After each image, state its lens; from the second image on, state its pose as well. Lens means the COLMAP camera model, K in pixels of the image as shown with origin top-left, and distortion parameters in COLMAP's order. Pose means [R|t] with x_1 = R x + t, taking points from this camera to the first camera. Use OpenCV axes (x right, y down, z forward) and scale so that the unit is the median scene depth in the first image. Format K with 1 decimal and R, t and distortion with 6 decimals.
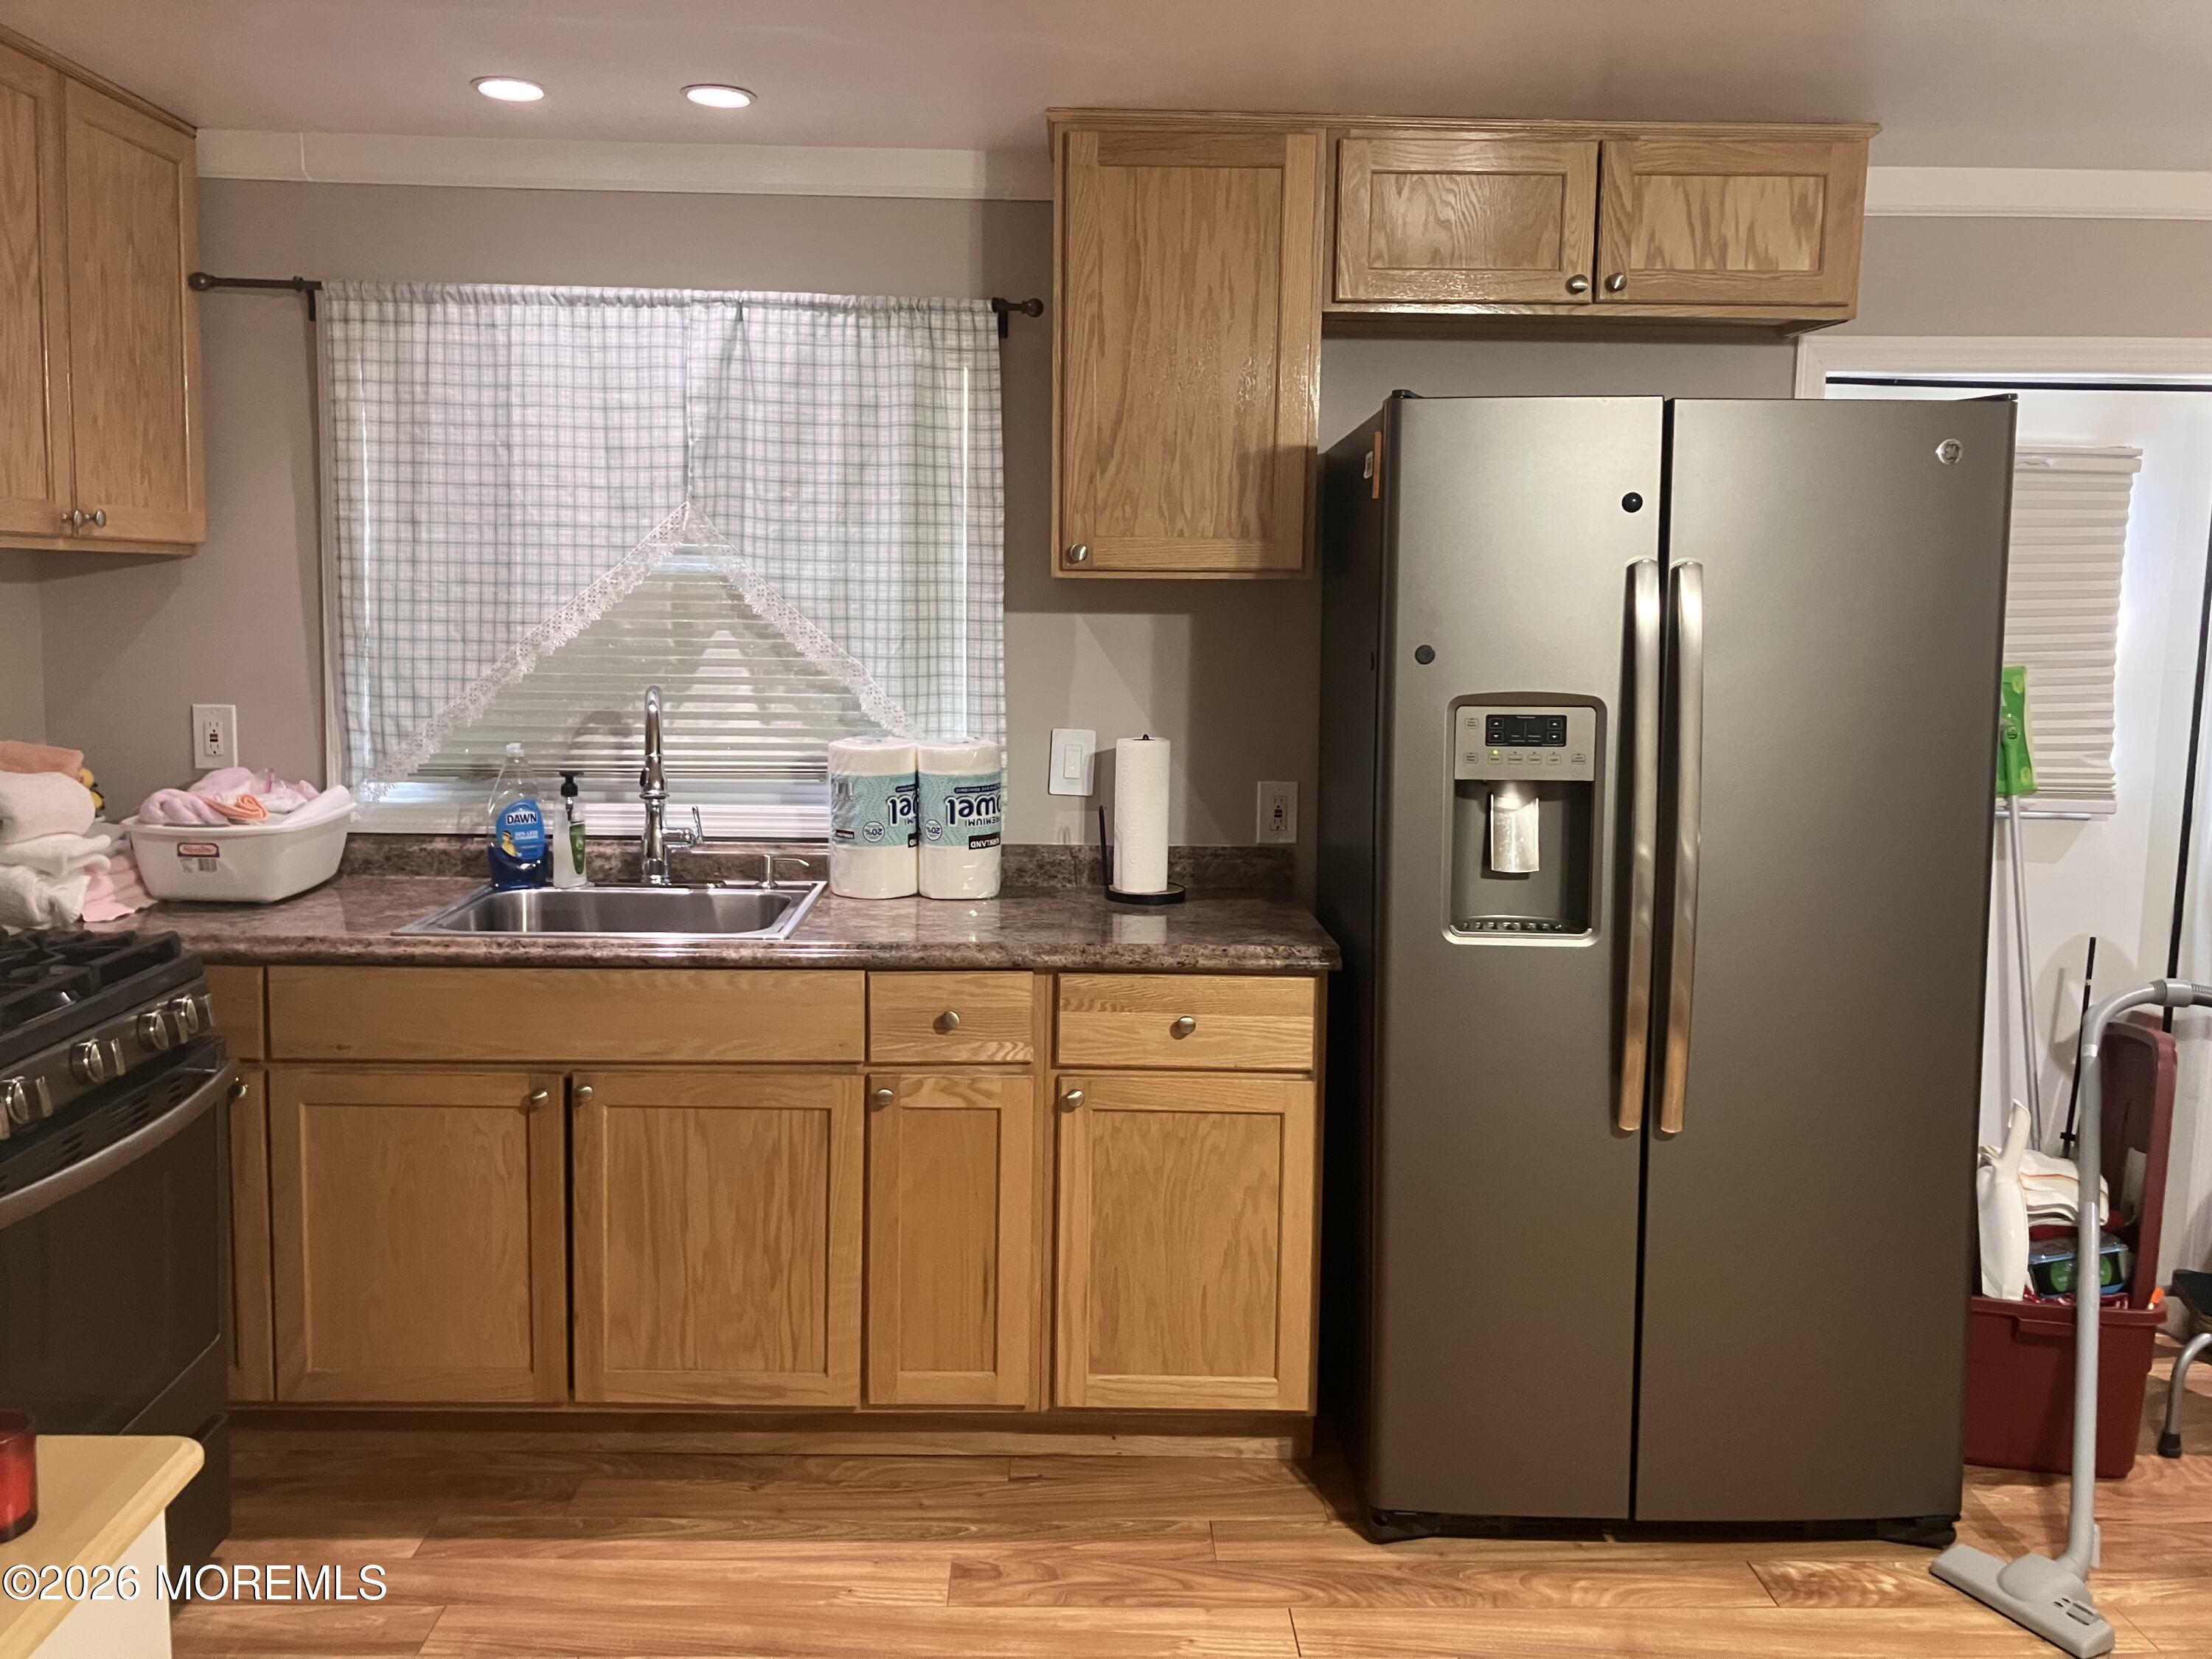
lens RADIAL K [[1840.3, 0, 1114.2], [0, 1840.3, 787.4], [0, 0, 1]] dist [0.014868, -0.014838]
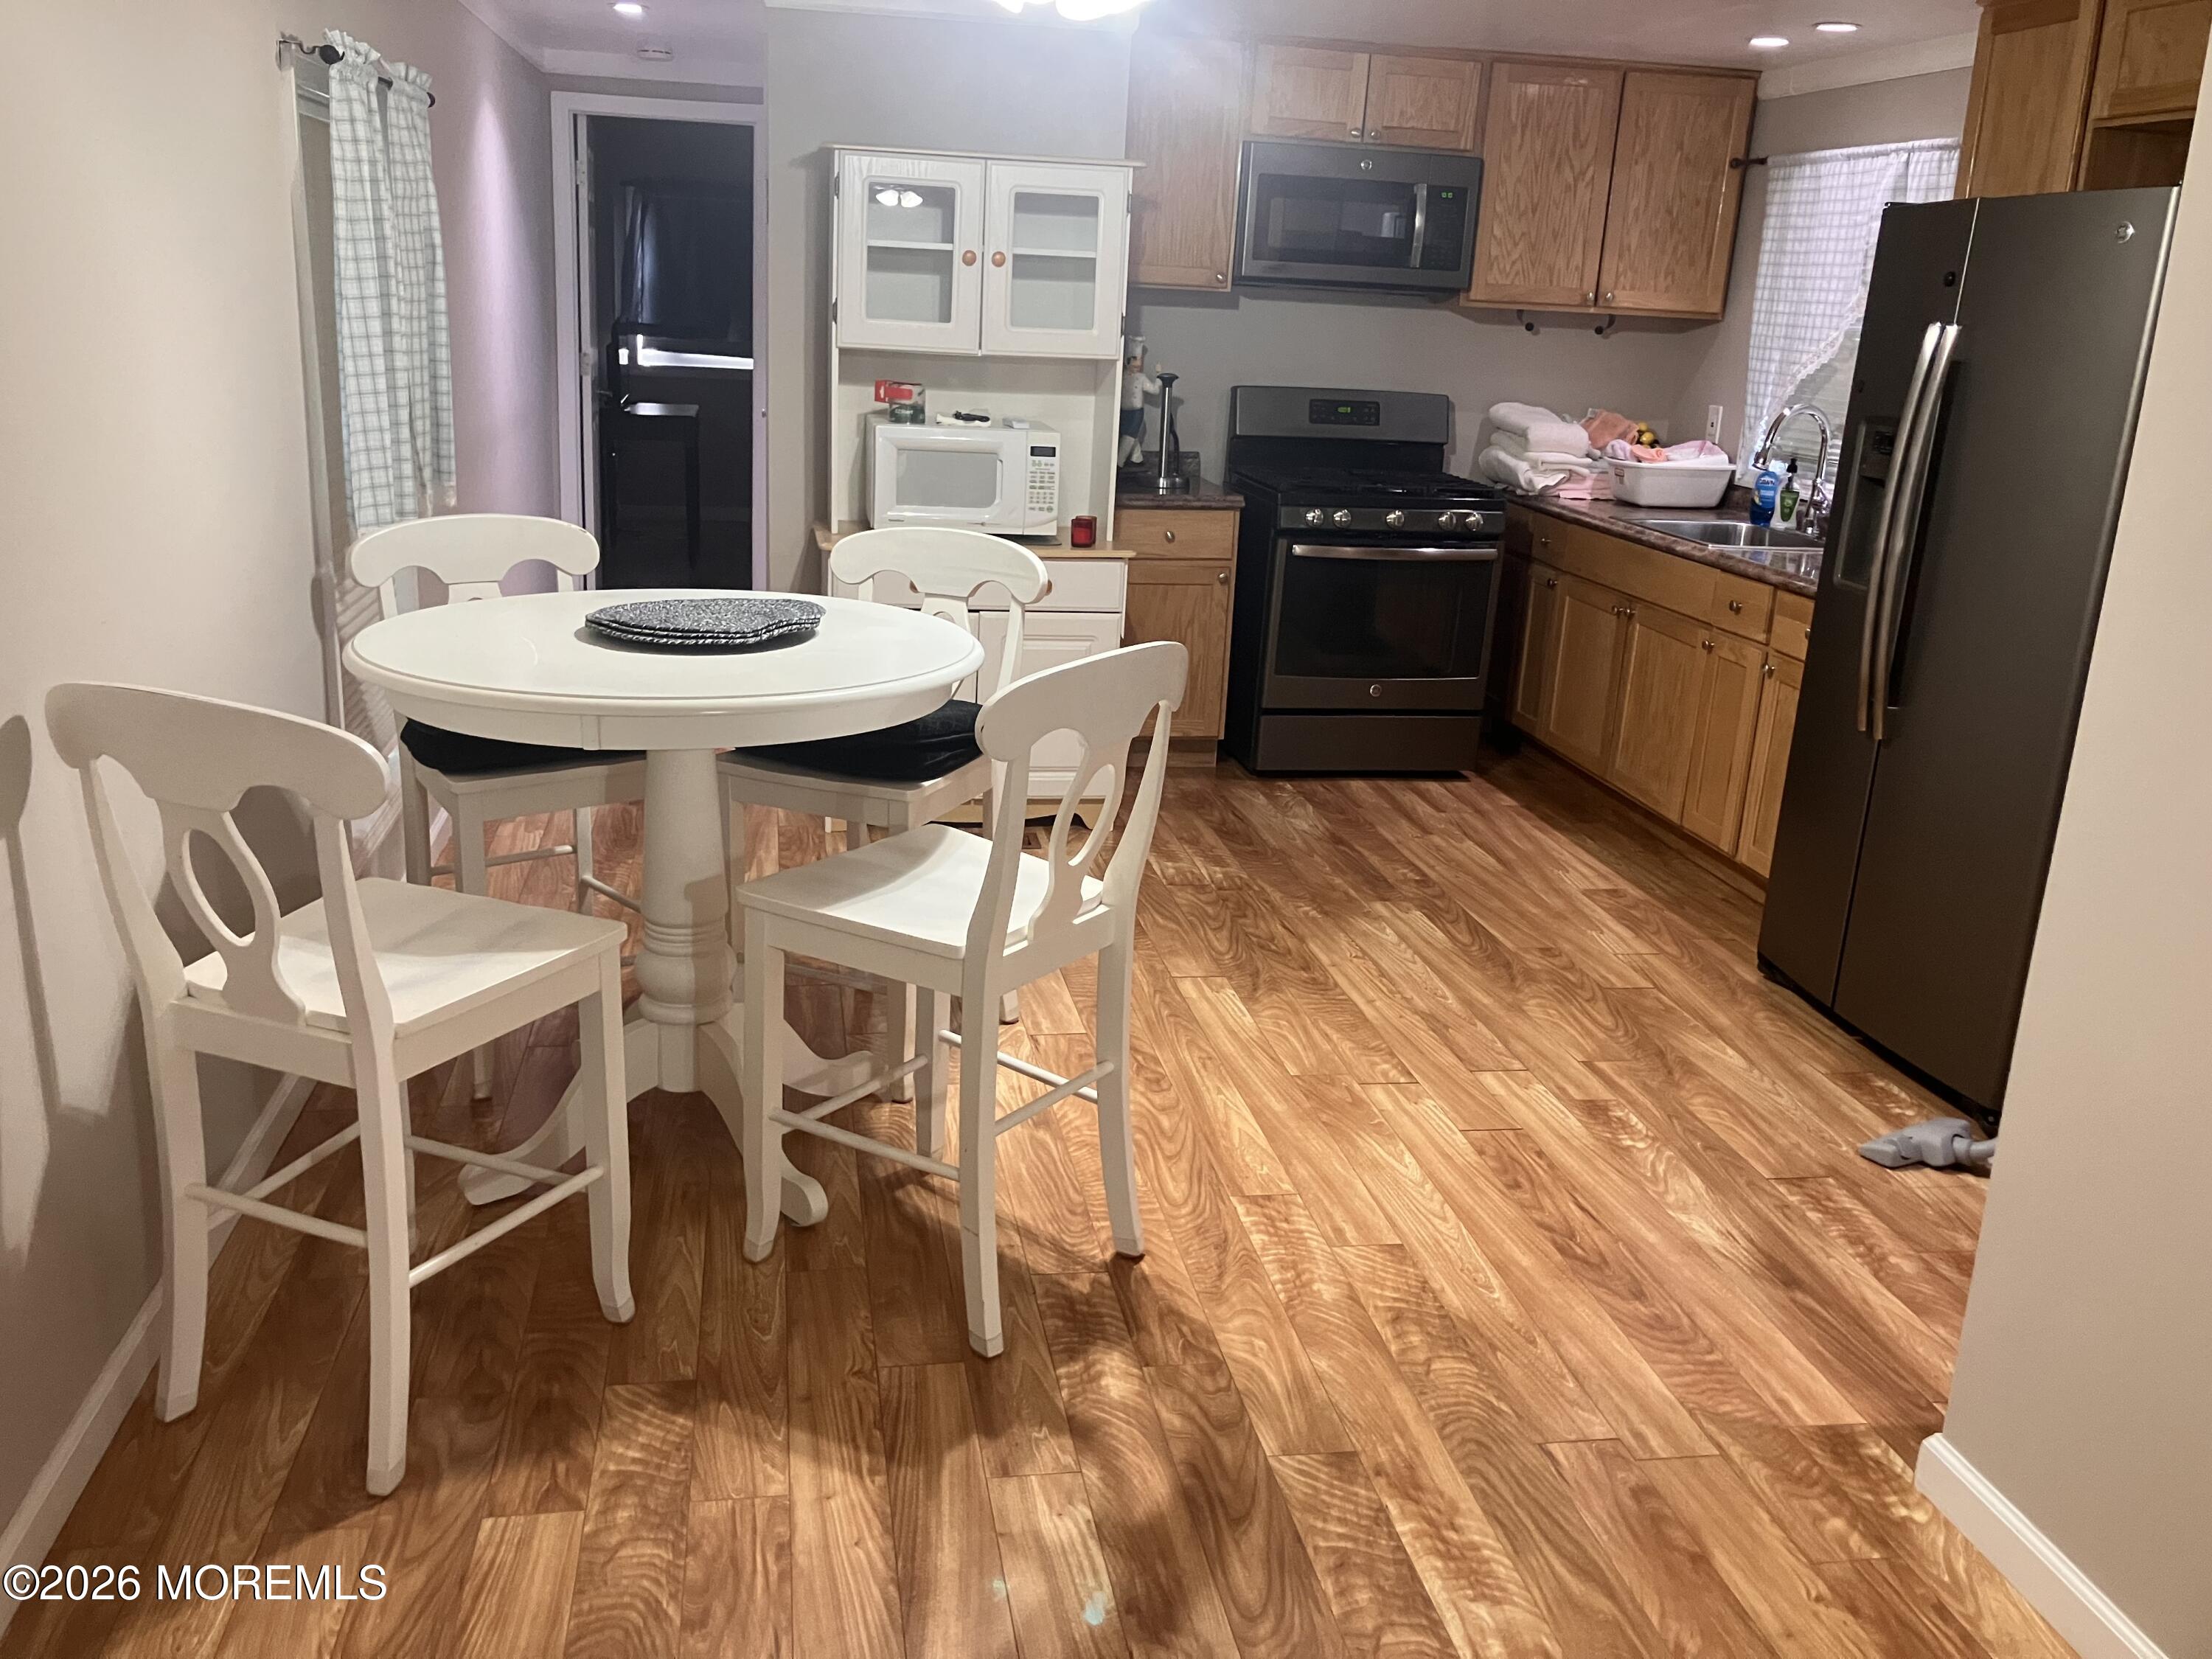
lens RADIAL K [[1840.3, 0, 1064.6], [0, 1840.3, 806.3], [0, 0, 1]] dist [0.014868, -0.014838]
pose [[0.133593, 0.260410, -0.956211, 1.420114], [-0.151918, 0.958837, 0.239900, -0.006750], [0.979323, 0.113217, 0.167655, 0.146639]]
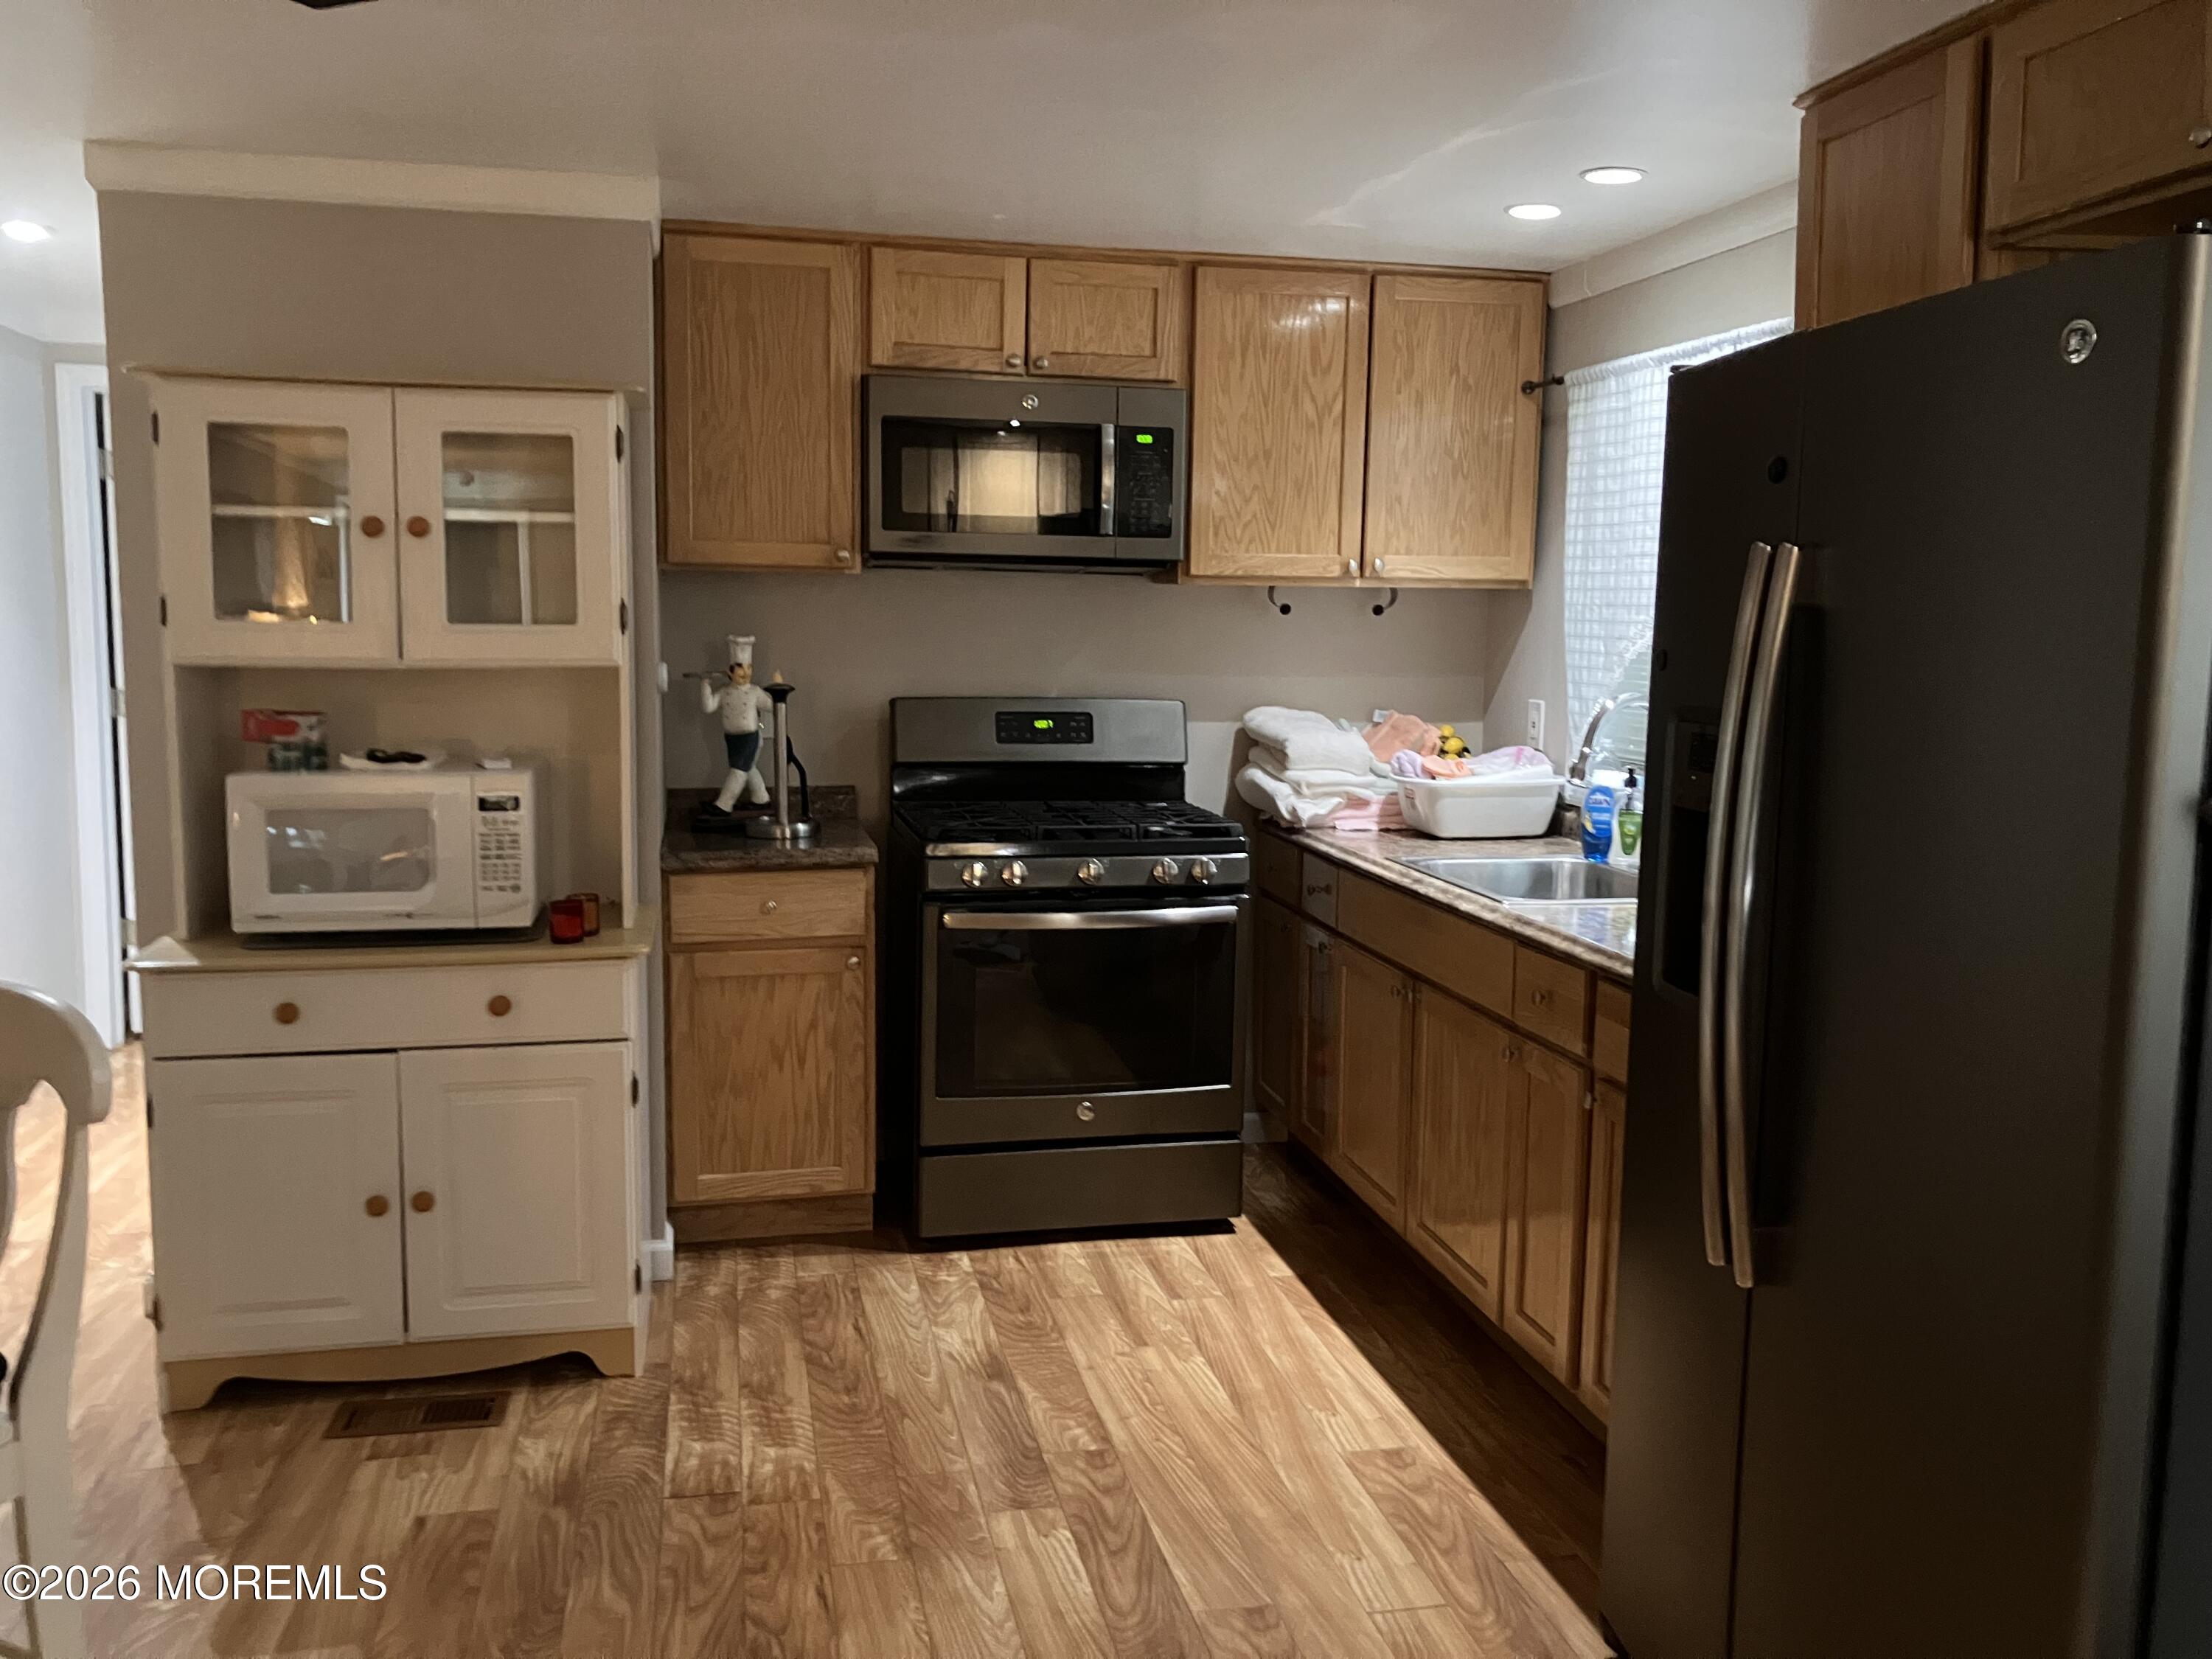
lens RADIAL K [[1840.3, 0, 1115.3], [0, 1840.3, 809.0], [0, 0, 1]] dist [0.014868, -0.014838]
pose [[0.181488, 0.090283, -0.979240, 0.888406], [-0.114555, 0.990938, 0.070130, -0.029370], [0.976698, 0.099449, 0.190185, 0.521818]]
